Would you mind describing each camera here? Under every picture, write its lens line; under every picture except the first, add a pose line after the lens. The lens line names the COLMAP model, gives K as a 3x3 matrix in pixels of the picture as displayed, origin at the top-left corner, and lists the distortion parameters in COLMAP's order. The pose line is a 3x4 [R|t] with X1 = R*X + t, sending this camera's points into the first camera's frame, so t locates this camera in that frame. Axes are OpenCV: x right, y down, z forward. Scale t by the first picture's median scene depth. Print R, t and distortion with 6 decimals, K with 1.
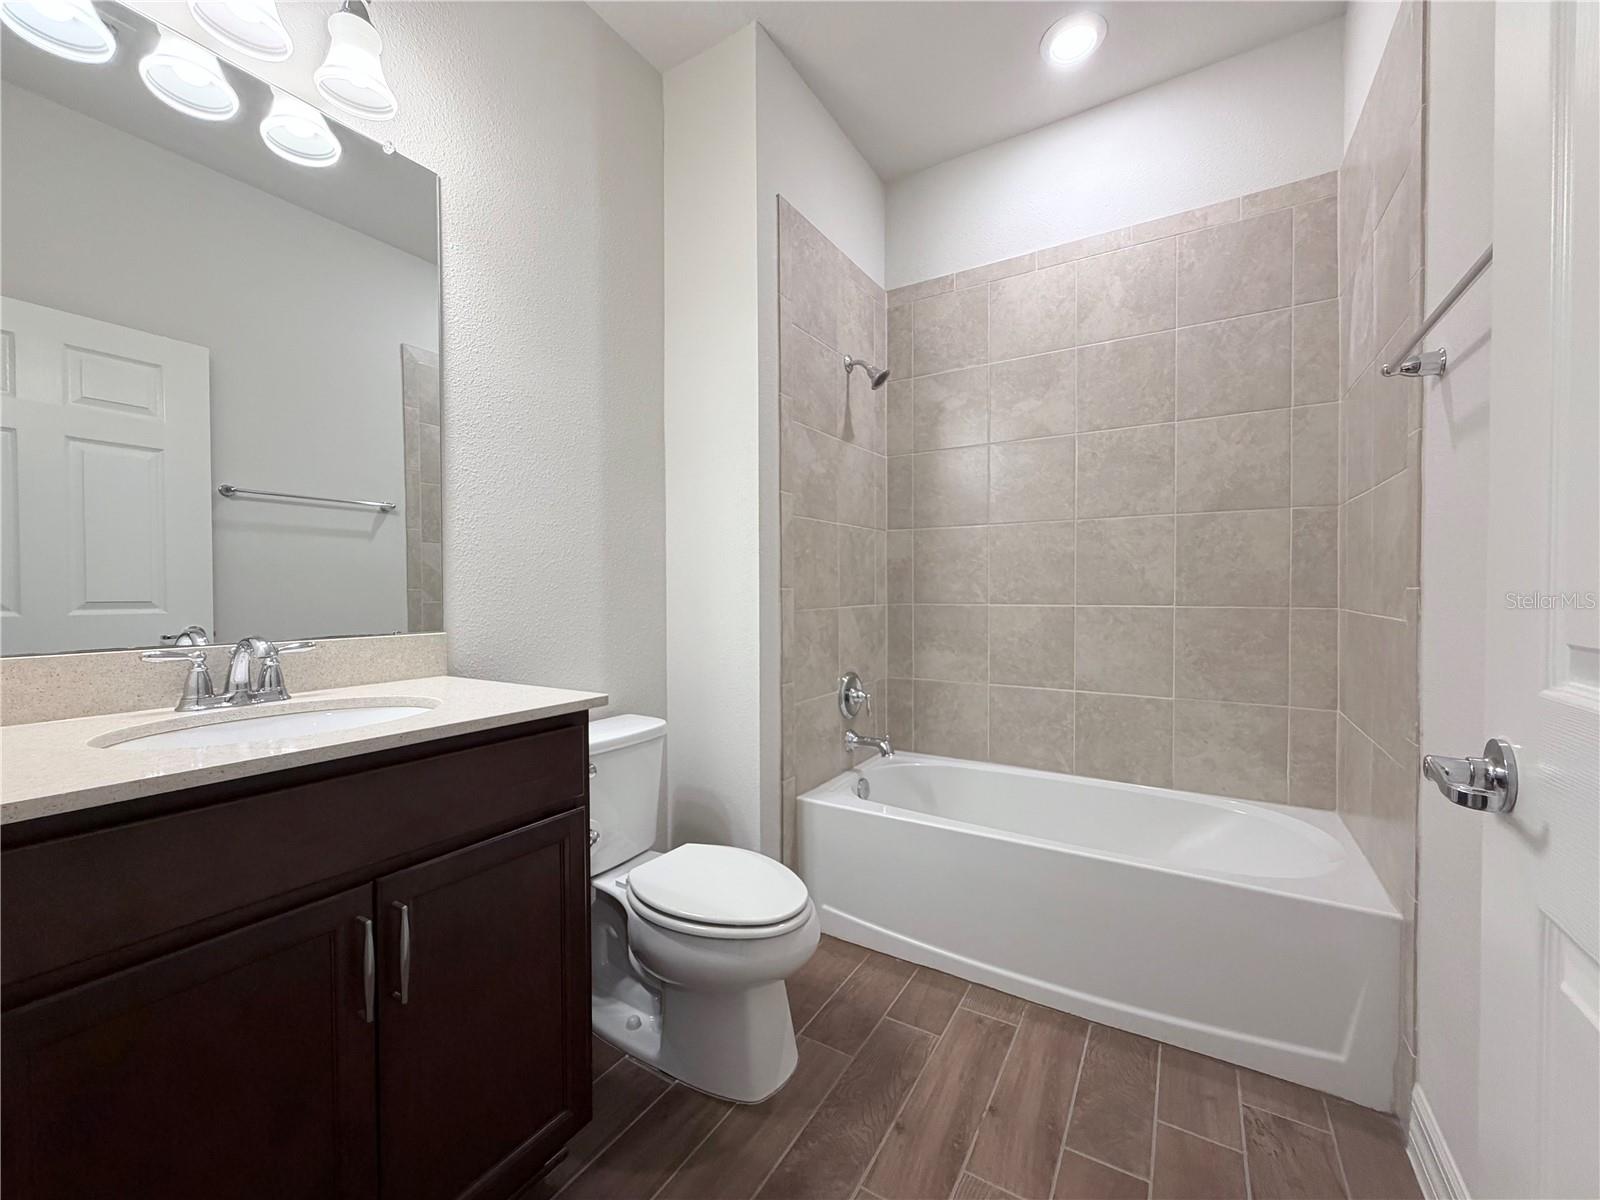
lens RADIAL K [[644.4, 0, 800.0], [0, 644.4, 600.0], [0, 0, 1]] dist [0.001459, -0.000288]
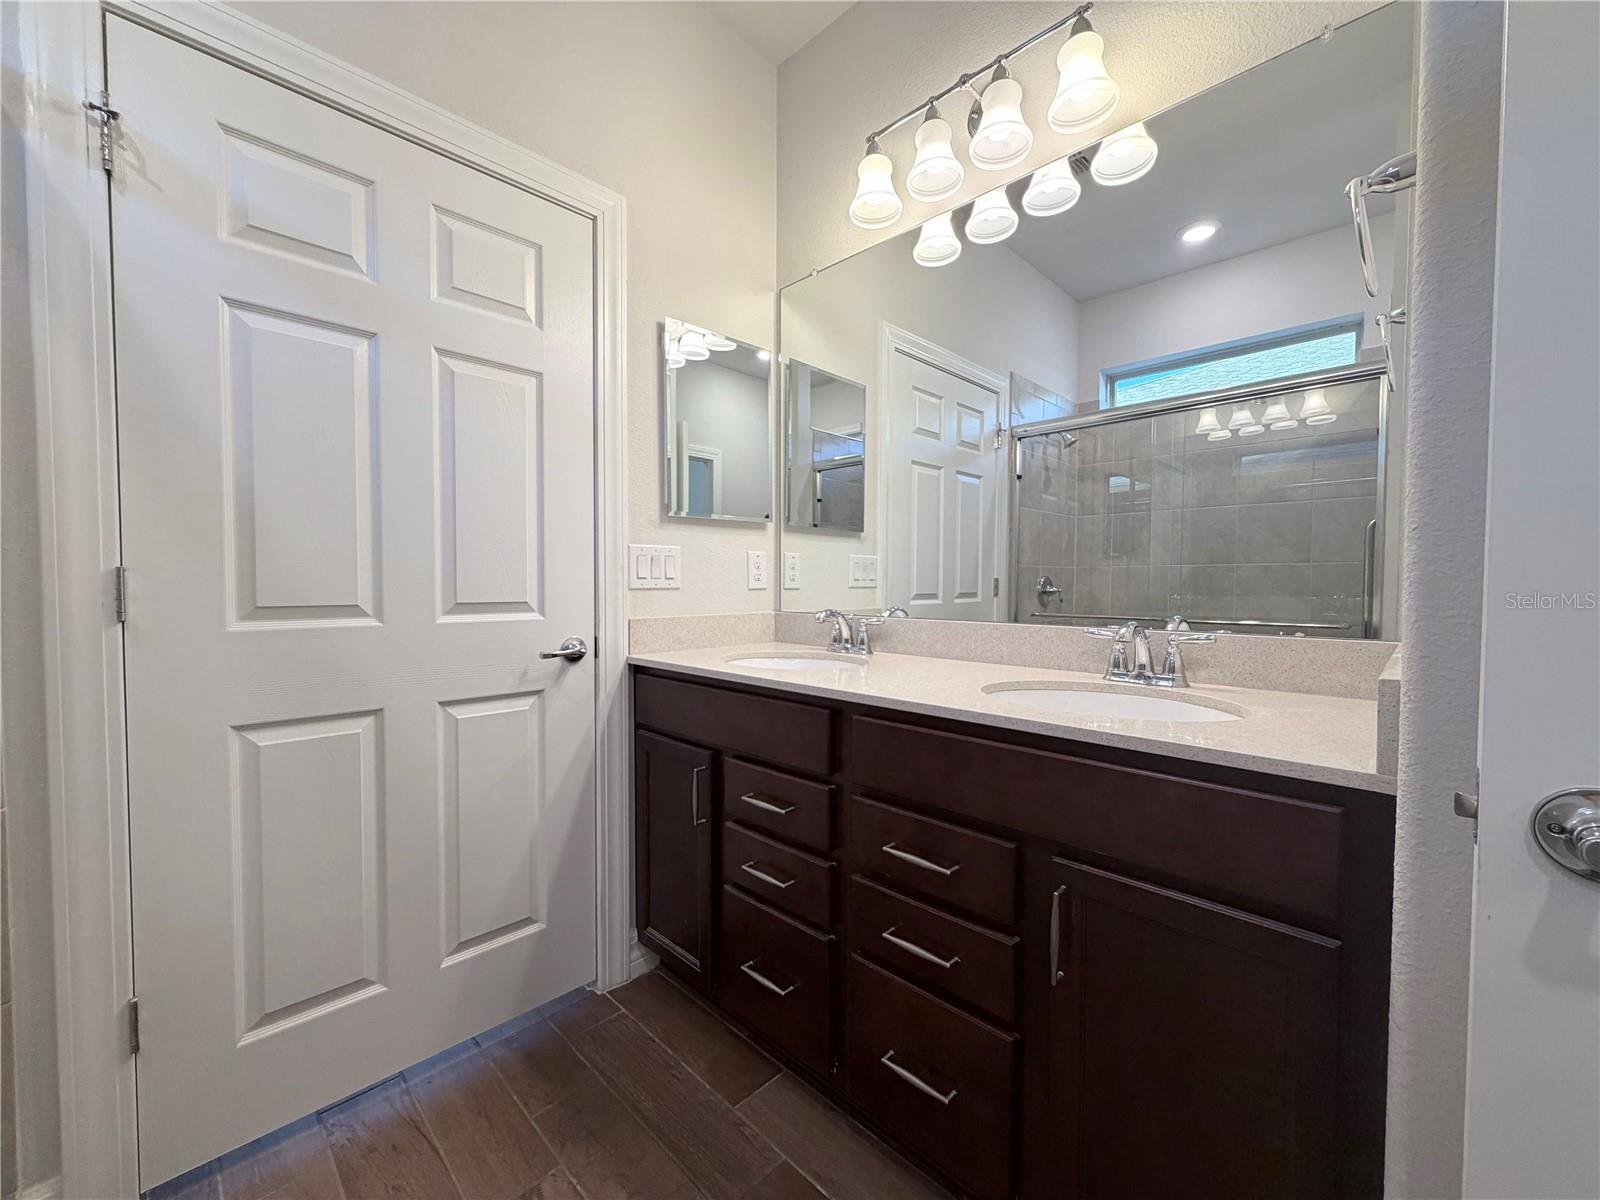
lens RADIAL K [[644.4, 0, 800.0], [0, 644.4, 600.0], [0, 0, 1]] dist [0.001459, -0.000288]
pose [[-0.234013, 0.036334, -0.971554, 0.417205], [-0.019066, 0.998938, 0.041951, -0.023267], [0.972046, 0.028341, -0.233072, 0.714322]]
